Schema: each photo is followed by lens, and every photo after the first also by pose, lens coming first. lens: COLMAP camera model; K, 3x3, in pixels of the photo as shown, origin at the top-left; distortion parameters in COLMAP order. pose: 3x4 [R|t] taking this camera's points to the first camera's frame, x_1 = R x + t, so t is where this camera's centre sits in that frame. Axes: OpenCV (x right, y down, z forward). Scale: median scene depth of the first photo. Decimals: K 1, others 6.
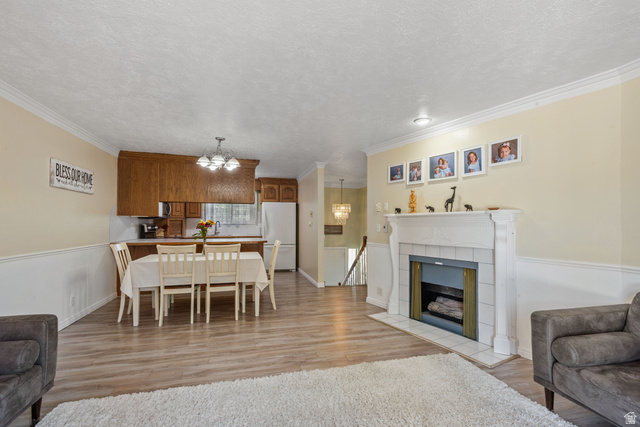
lens RADIAL K [[305.6, 0, 323.3], [0, 305.6, 220.1], [0, 0, 1]] dist [0.006797, -0.001967]
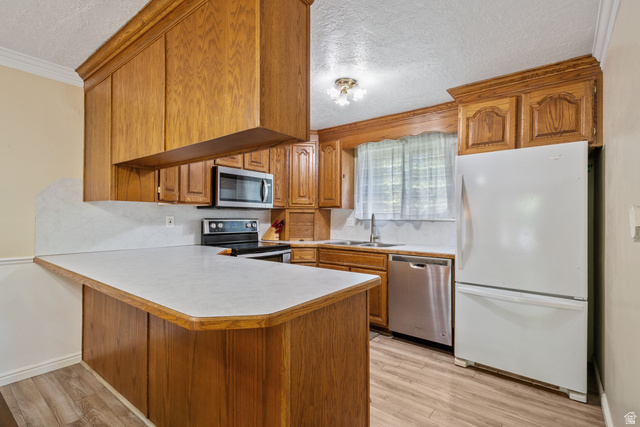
lens RADIAL K [[305.6, 0, 321.0], [0, 305.6, 215.4], [0, 0, 1]] dist [0.006797, -0.001967]
pose [[0.605551, -0.004835, -0.795792, -0.019242], [0.002970, 0.999988, -0.003816, 0.007434], [0.795801, -0.000053, 0.605559, 0.683720]]
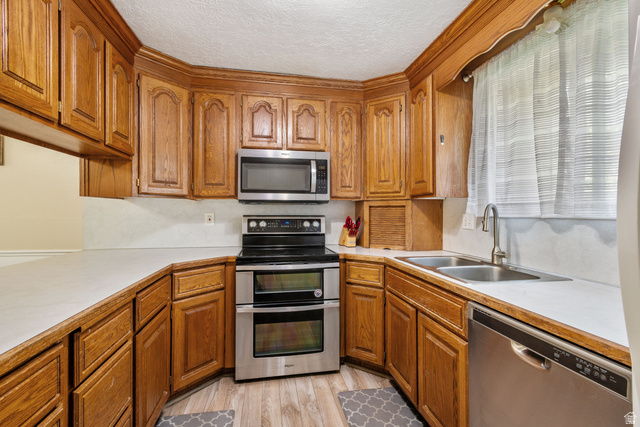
lens RADIAL K [[305.6, 0, 320.2], [0, 305.6, 210.0], [0, 0, 1]] dist [0.006797, -0.001967]
pose [[-0.069917, -0.015238, -0.997436, -0.115975], [0.008928, 0.999834, -0.015900, 0.009770], [0.997513, -0.010017, -0.069769, 0.935656]]
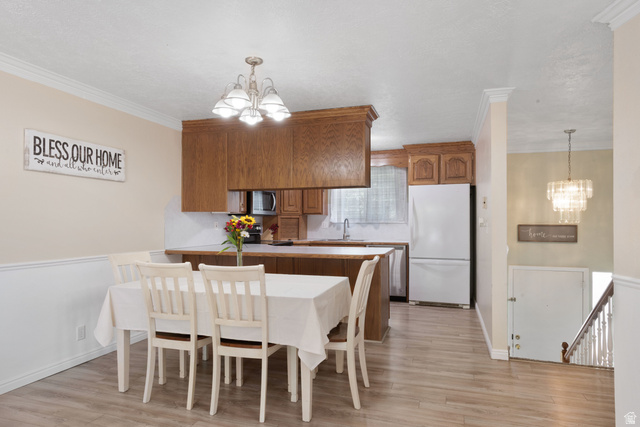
lens RADIAL K [[390.2, 0, 320.3], [0, 390.2, 221.5], [0, 0, 1]] dist [0.001131, -0.000531]
pose [[0.839653, -0.006865, -0.543080, 0.068080], [0.011141, 0.999927, 0.004585, 0.004843], [0.543009, -0.009900, 0.839668, 0.275765]]
